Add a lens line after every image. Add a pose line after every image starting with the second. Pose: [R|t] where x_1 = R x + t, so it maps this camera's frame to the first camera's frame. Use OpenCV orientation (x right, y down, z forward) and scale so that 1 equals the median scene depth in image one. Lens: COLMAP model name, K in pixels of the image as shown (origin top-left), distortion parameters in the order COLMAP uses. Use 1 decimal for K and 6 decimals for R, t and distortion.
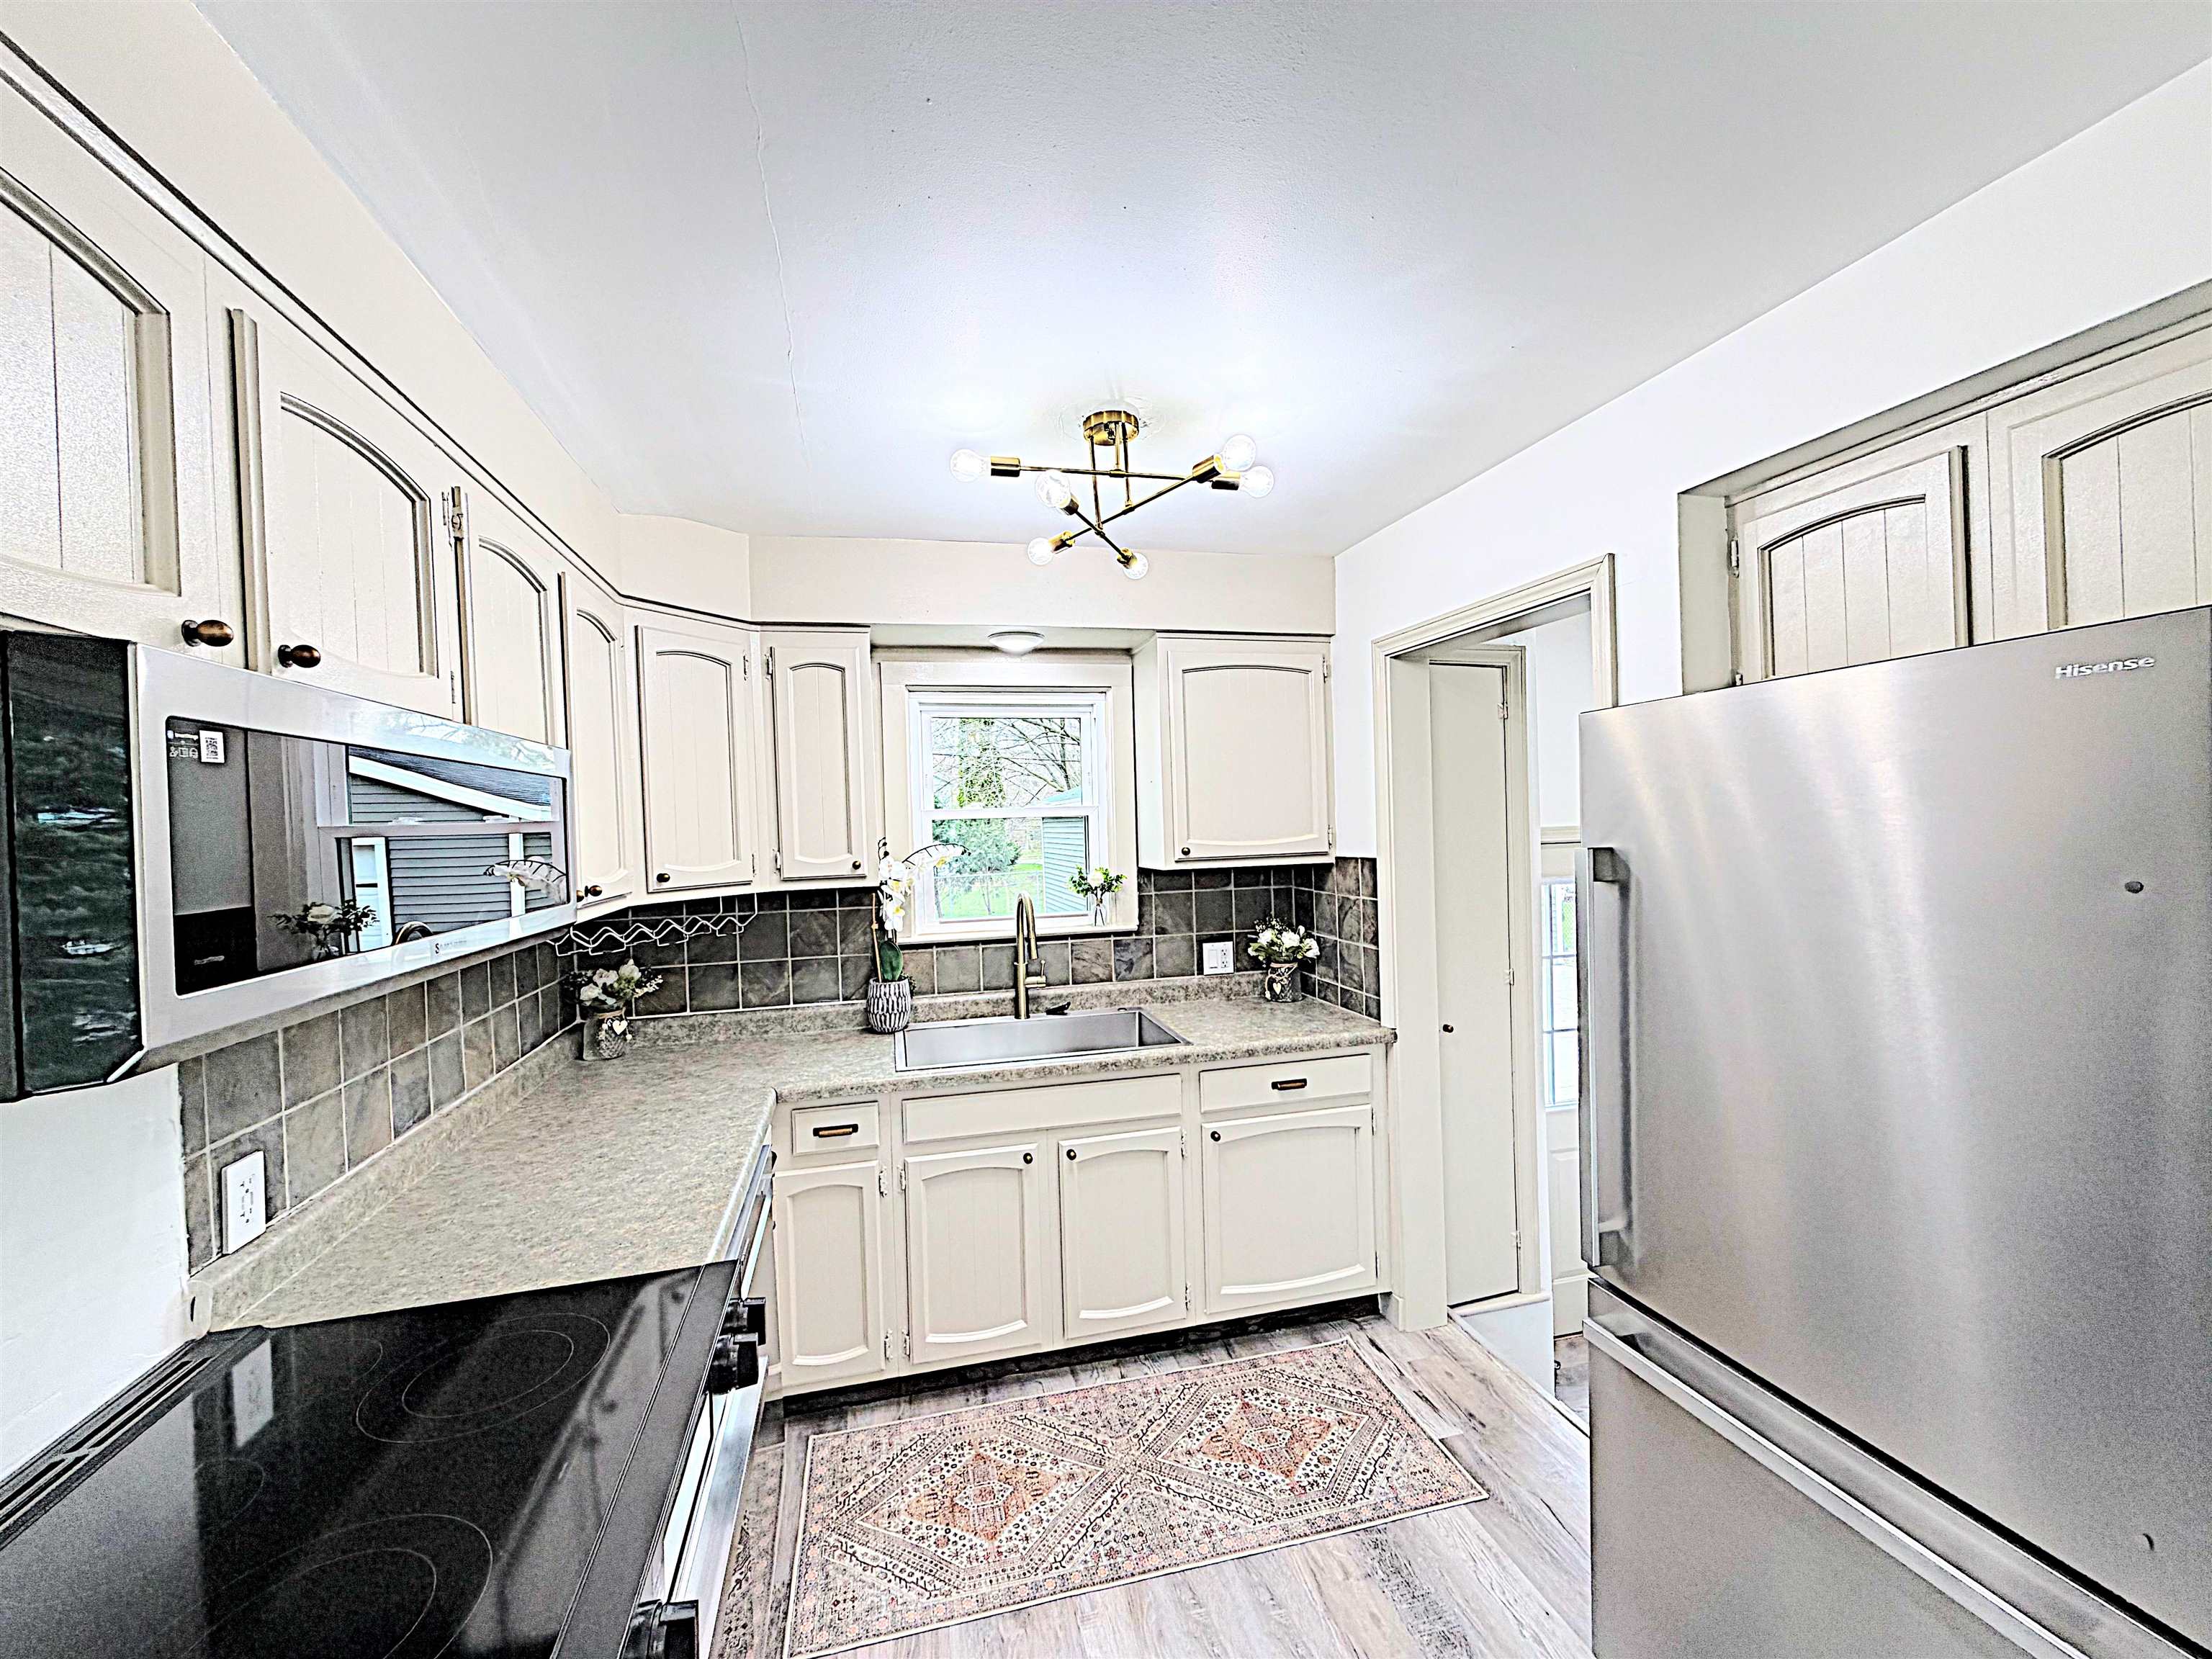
lens RADIAL K [[883.0, 0, 1102.6], [0, 883.0, 830.9], [0, 0, 1]] dist [0.001312, -0.000679]
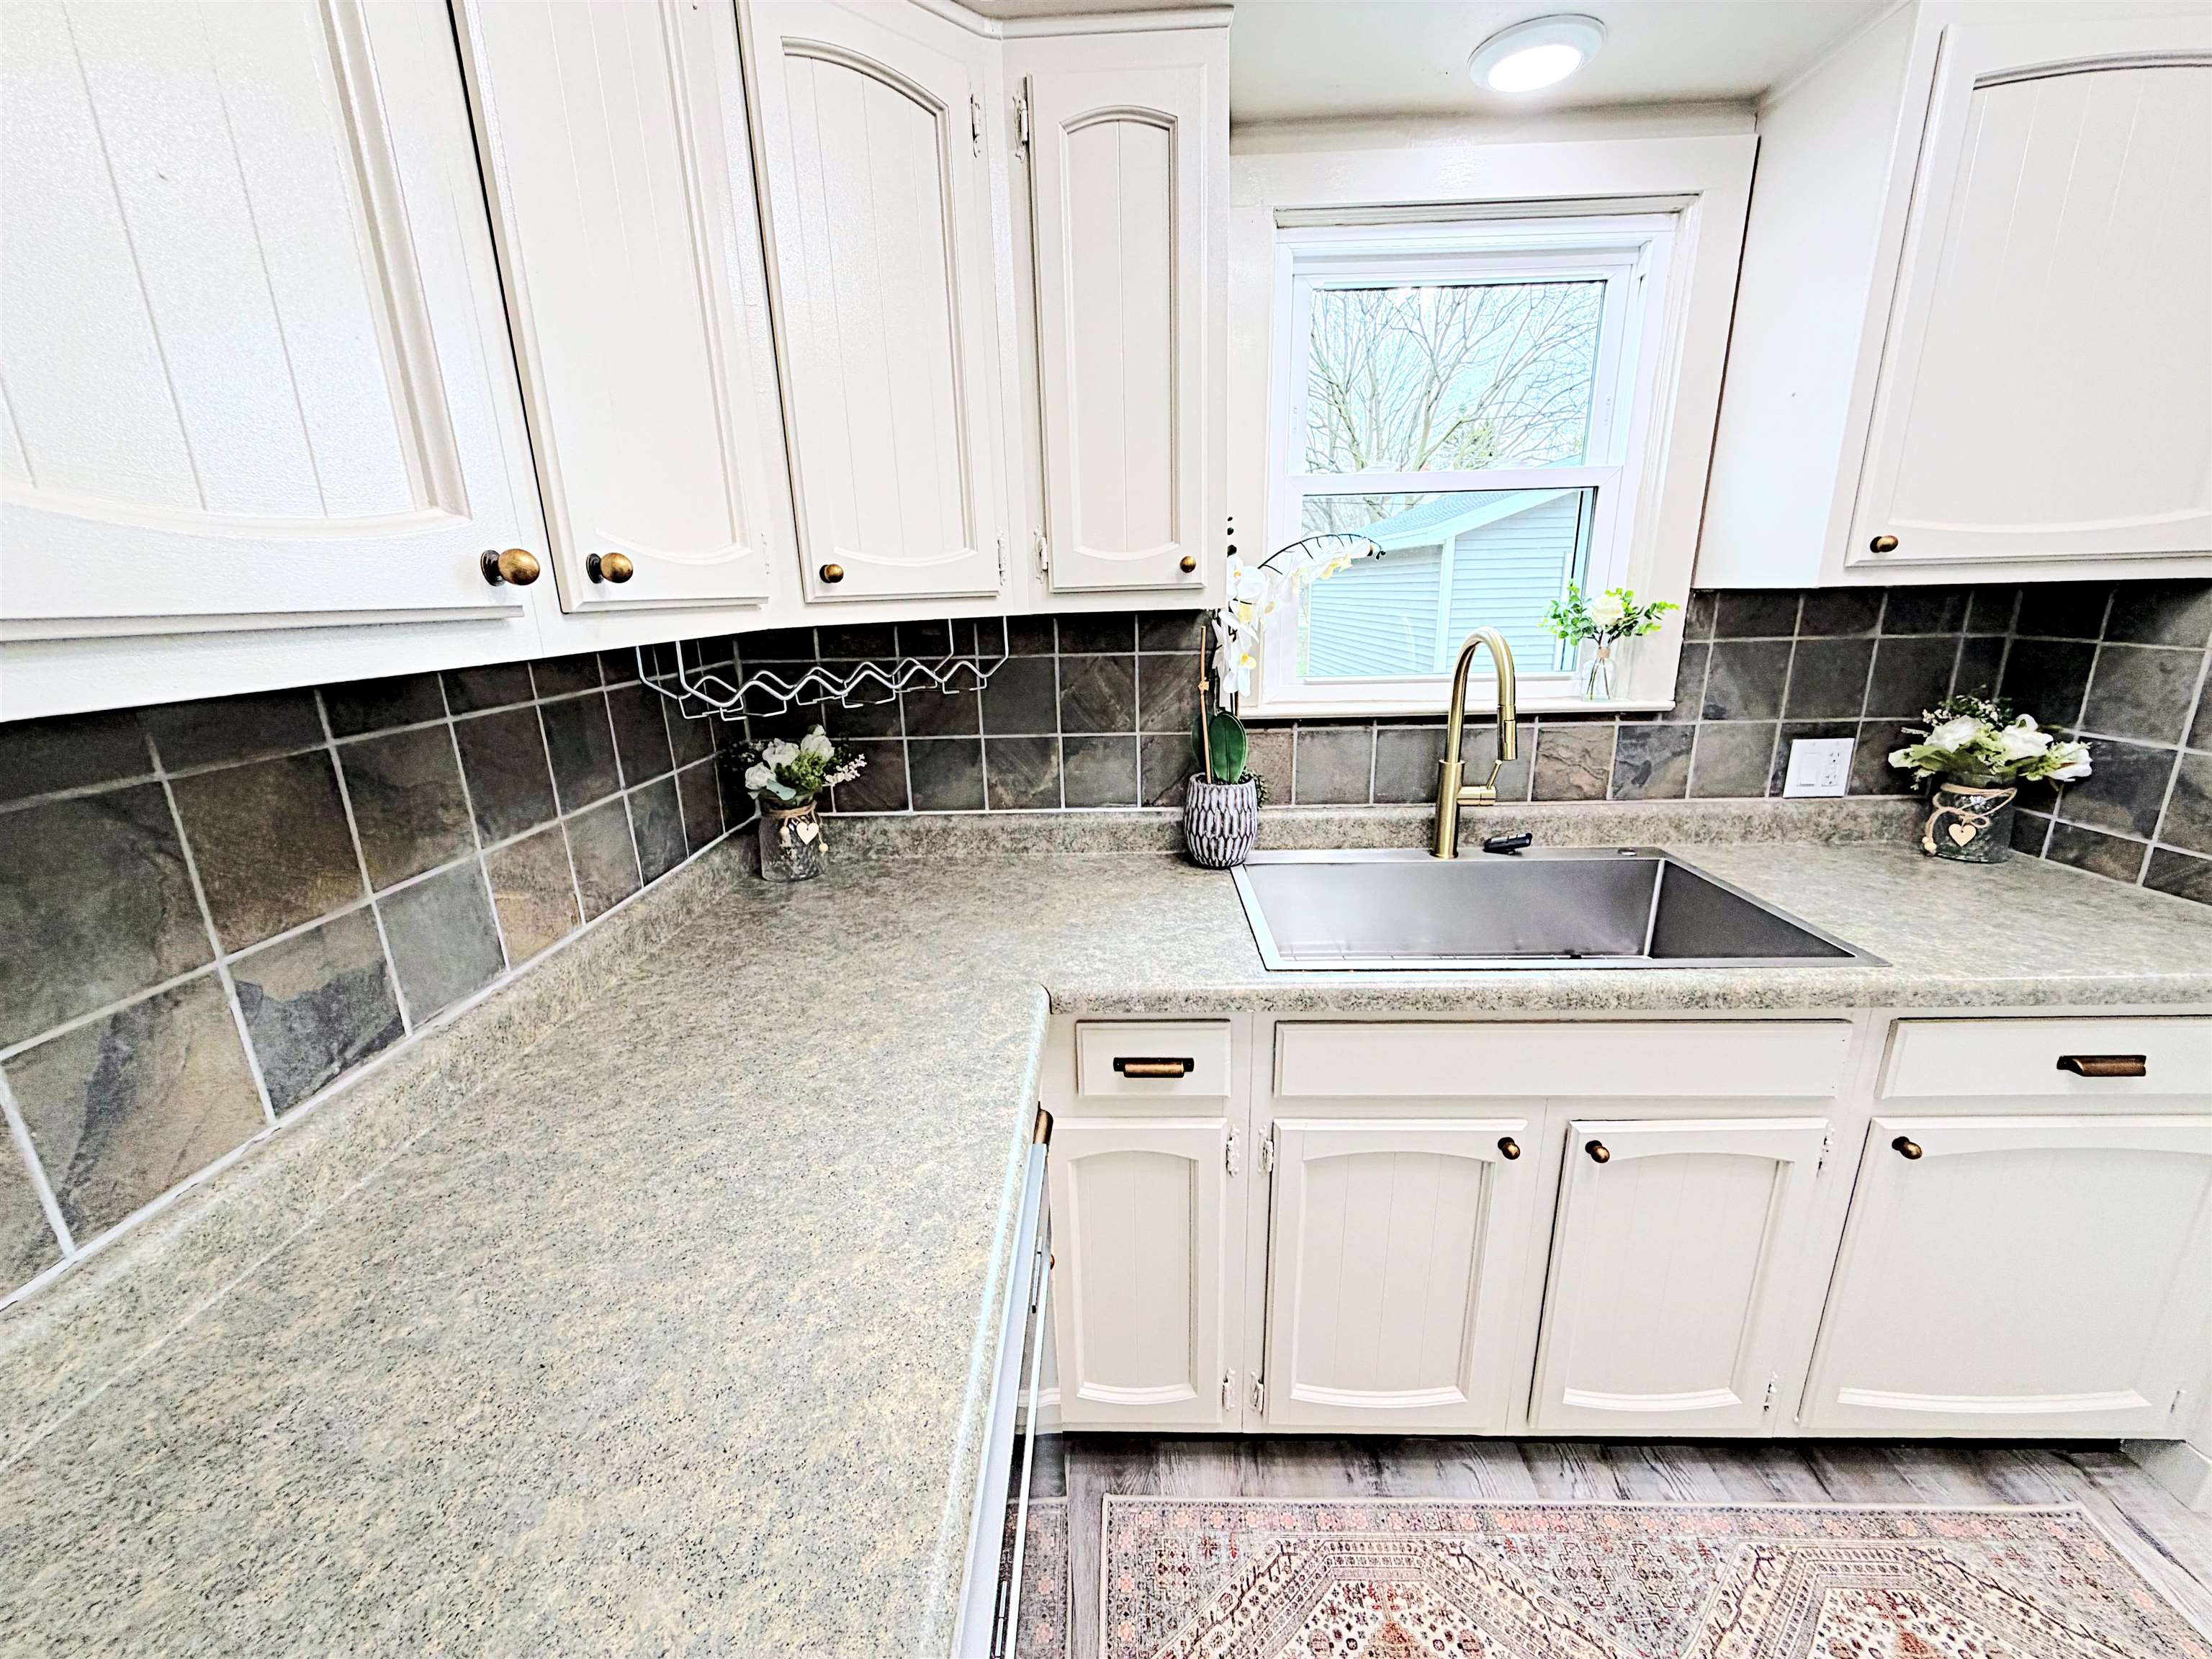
lens RADIAL K [[883.0, 0, 1100.9], [0, 883.0, 830.8], [0, 0, 1]] dist [0.001312, -0.000679]
pose [[0.963683, 0.076601, -0.255825, -0.172131], [-0.006654, 0.964567, 0.263753, 0.049581], [0.266964, -0.252472, 0.930047, 0.439544]]
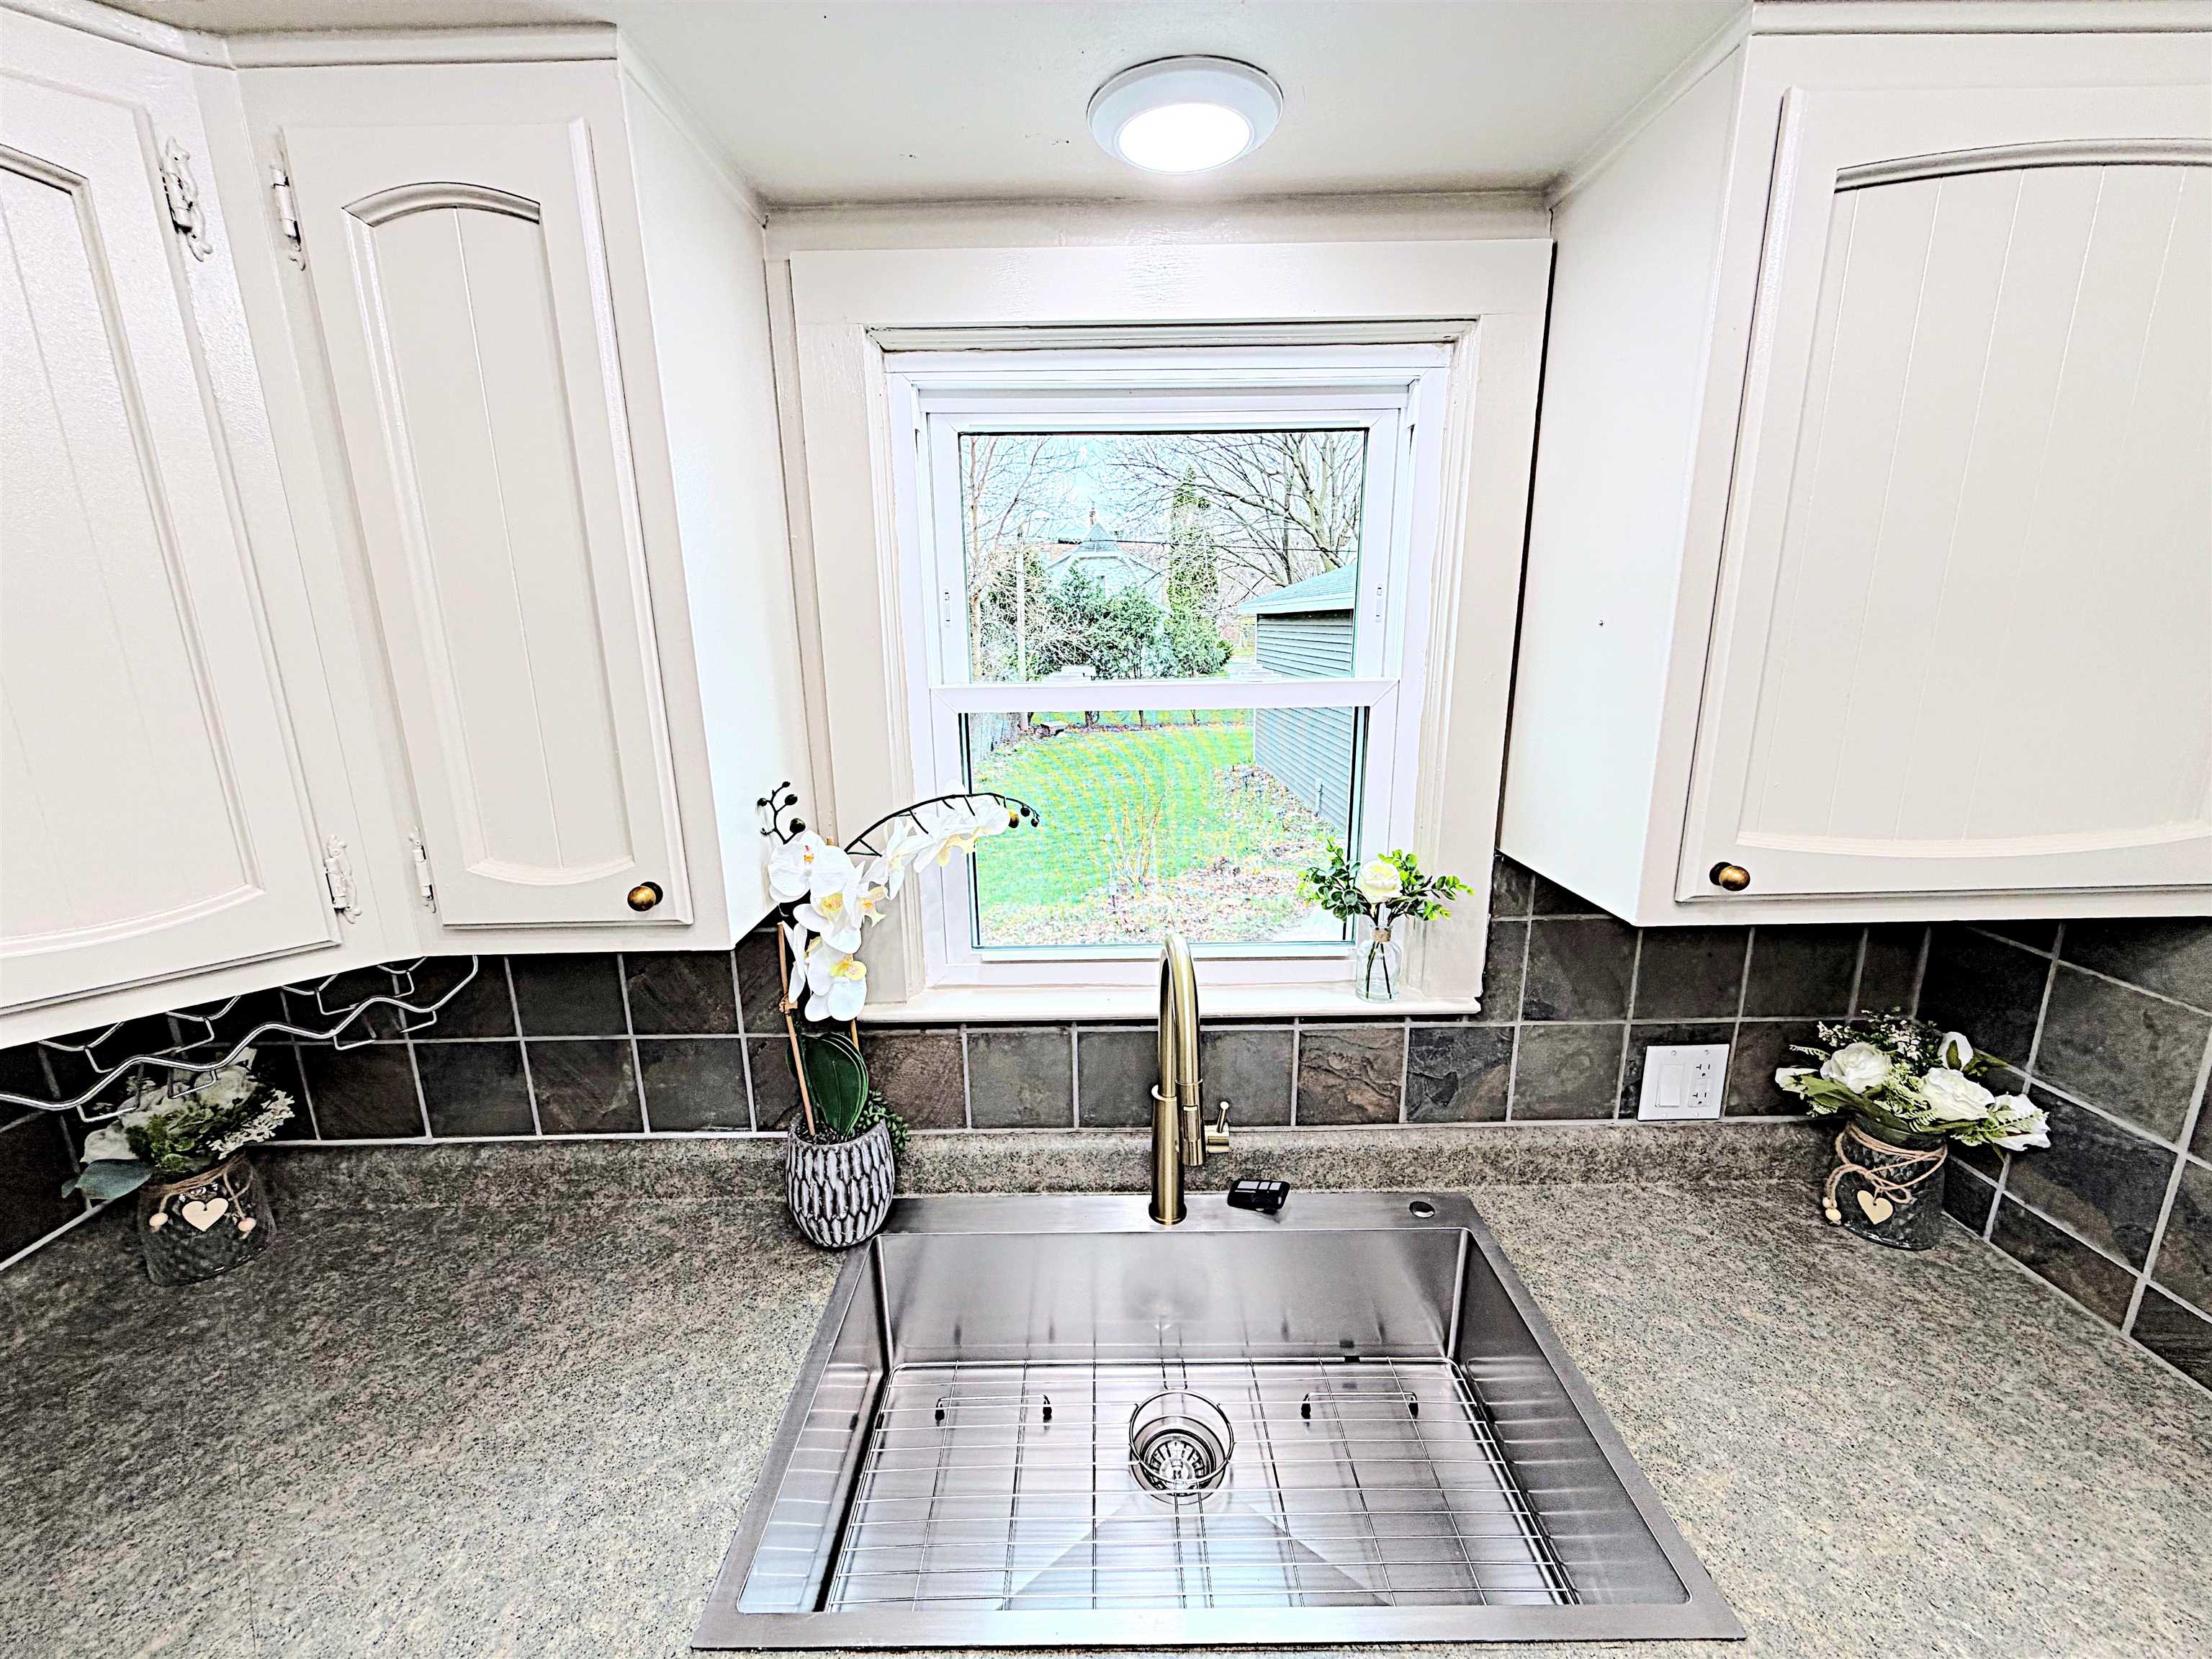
lens RADIAL K [[883.0, 0, 1099.7], [0, 883.0, 832.1], [0, 0, 1]] dist [0.001312, -0.000679]
pose [[0.971137, 0.069839, -0.228067, -0.043560], [-0.015909, 0.973010, 0.230213, -0.056682], [0.237989, -0.219940, 0.946038, 0.693871]]
